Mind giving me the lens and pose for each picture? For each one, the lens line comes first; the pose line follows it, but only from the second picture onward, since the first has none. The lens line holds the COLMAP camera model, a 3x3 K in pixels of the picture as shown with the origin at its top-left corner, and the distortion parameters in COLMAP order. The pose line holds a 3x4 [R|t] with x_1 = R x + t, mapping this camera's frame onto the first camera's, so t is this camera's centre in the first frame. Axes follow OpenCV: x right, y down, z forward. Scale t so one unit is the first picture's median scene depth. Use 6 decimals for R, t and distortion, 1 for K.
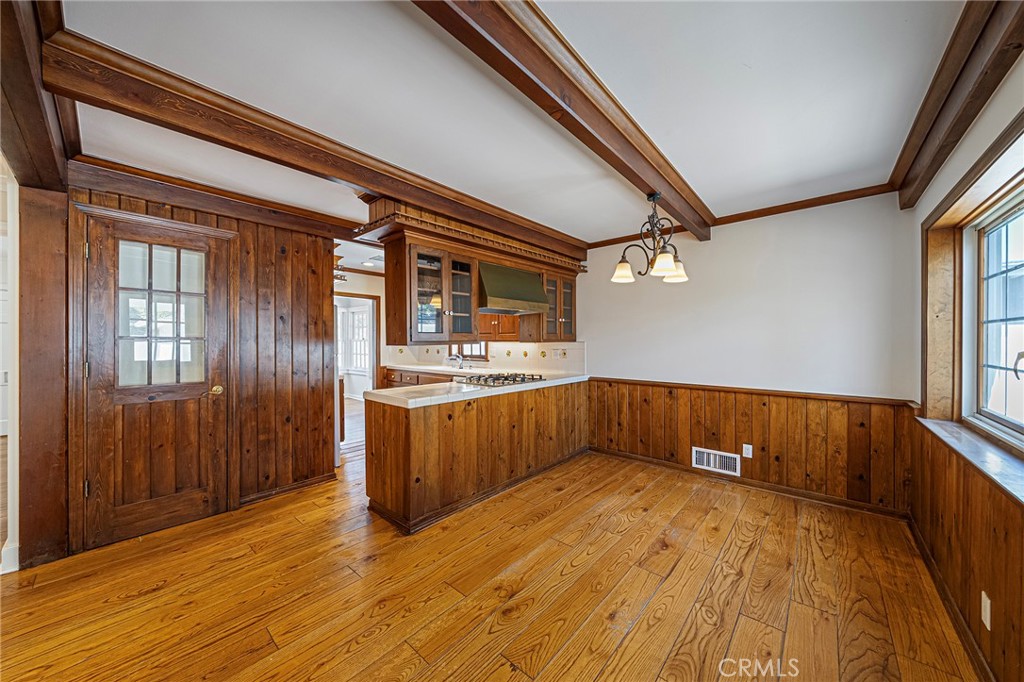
lens RADIAL K [[354.2, 0, 515.1], [0, 354.2, 341.9], [0, 0, 1]] dist [-0.002108, 0.000332]
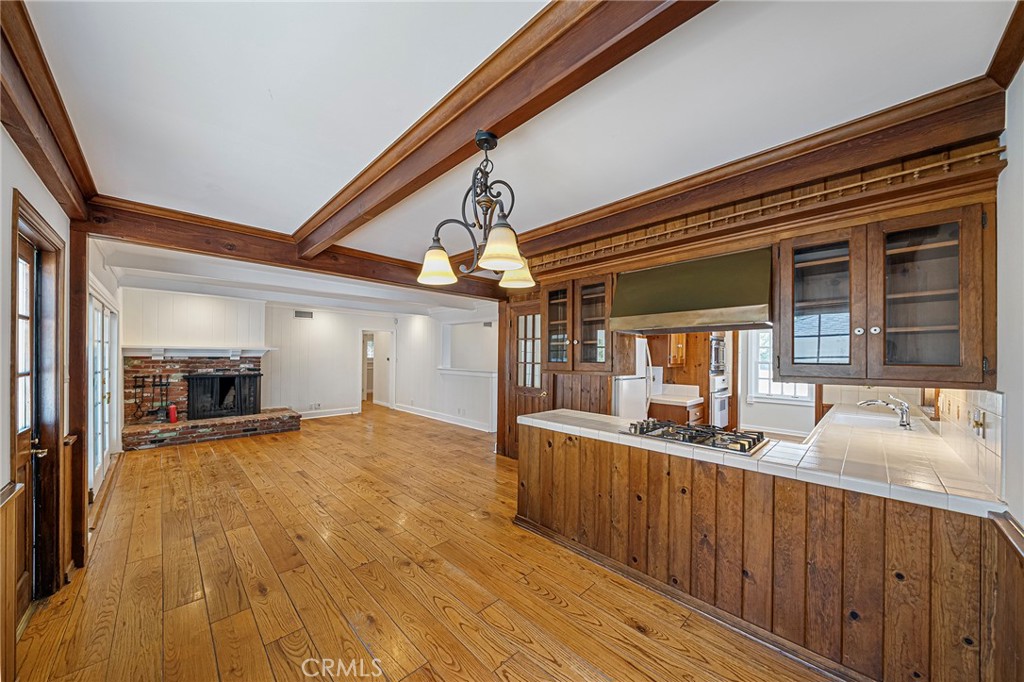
lens RADIAL K [[354.2, 0, 504.3], [0, 354.2, 356.1], [0, 0, 1]] dist [-0.002108, 0.000332]
pose [[-0.084854, 0.001700, -0.996392, 0.739283], [-0.009909, 0.999948, 0.002550, -0.040246], [0.996344, 0.010090, -0.084833, 0.819906]]
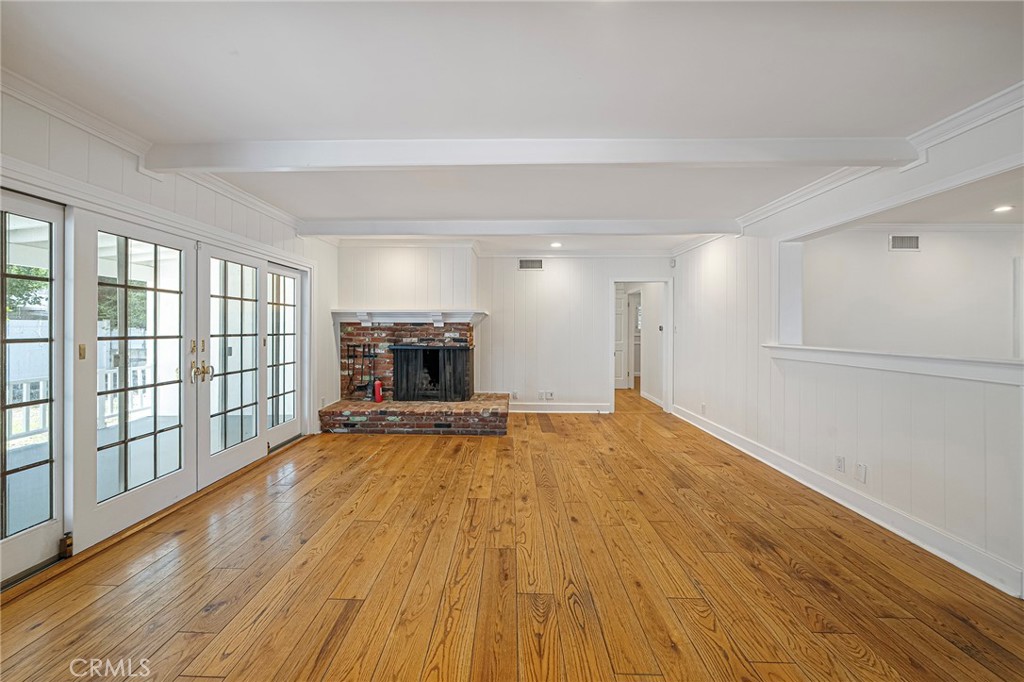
lens RADIAL K [[354.2, 0, 501.7], [0, 354.2, 327.8], [0, 0, 1]] dist [-0.002108, 0.000332]
pose [[-0.771594, -0.005472, -0.636092, -0.405192], [-0.004999, 0.999984, -0.002539, 0.009233], [0.636095, 0.001221, -0.771609, 0.462022]]
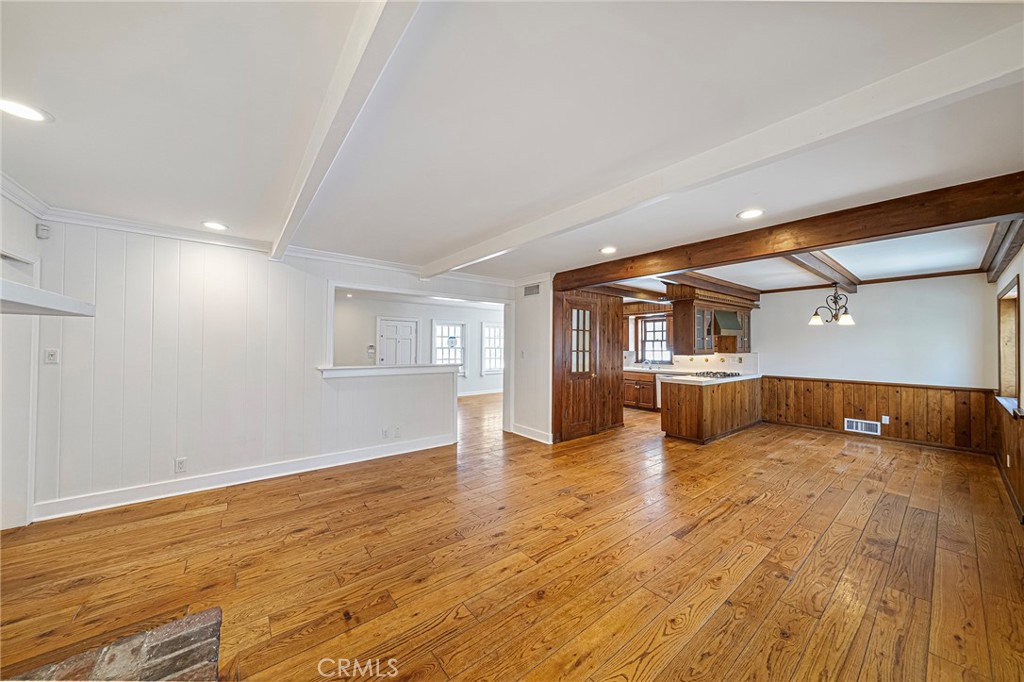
lens RADIAL K [[354.2, 0, 511.2], [0, 354.2, 340.9], [0, 0, 1]] dist [-0.002108, 0.000332]
pose [[0.983723, 0.004065, -0.179643, -0.817083], [-0.007067, 0.999846, -0.016074, -0.028244], [0.179550, 0.017082, 0.983601, -1.007792]]
